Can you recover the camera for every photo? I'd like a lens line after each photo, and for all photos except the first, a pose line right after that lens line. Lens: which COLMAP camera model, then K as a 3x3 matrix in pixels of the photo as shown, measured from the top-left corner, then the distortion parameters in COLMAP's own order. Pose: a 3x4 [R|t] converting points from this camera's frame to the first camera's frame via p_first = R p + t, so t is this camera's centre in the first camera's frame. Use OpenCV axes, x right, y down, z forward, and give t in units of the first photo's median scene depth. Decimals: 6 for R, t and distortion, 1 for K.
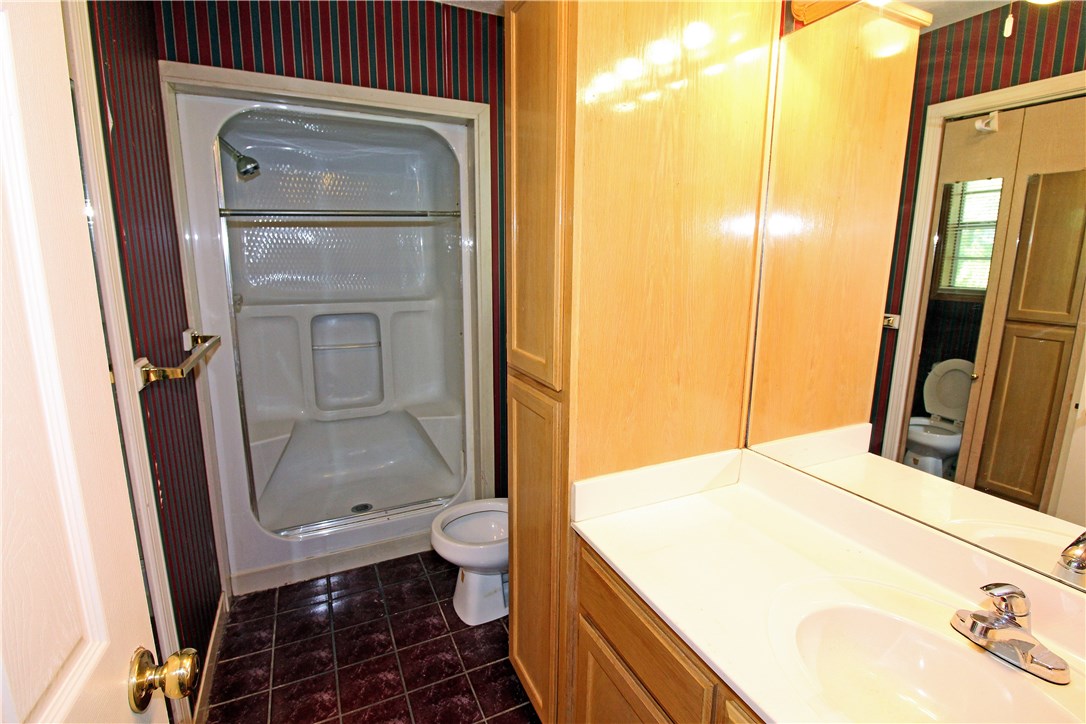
lens RADIAL K [[501.1, 0, 542.5], [0, 501.1, 354.0], [0, 0, 1]] dist [-0.014779, -0.001106]
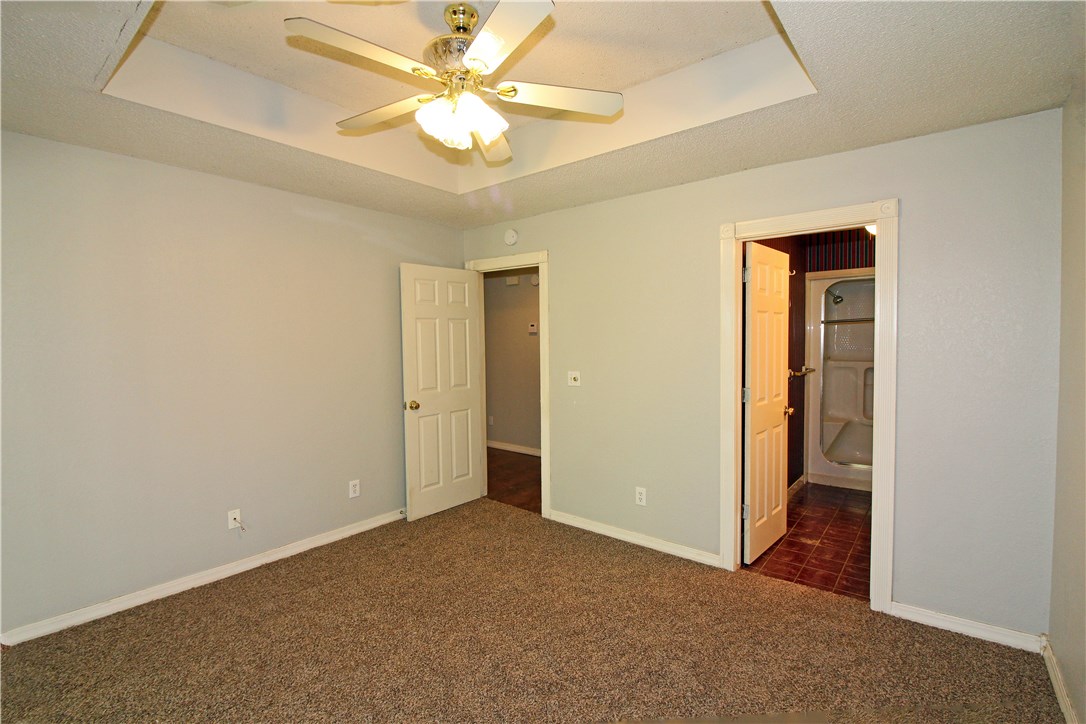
lens RADIAL K [[501.1, 0, 548.6], [0, 501.1, 357.1], [0, 0, 1]] dist [-0.014779, -0.001106]
pose [[0.438878, 0.025895, -0.898174, 1.125234], [-0.149834, 0.987698, -0.044738, 0.236136], [0.885966, 0.154212, 0.437359, -1.444102]]
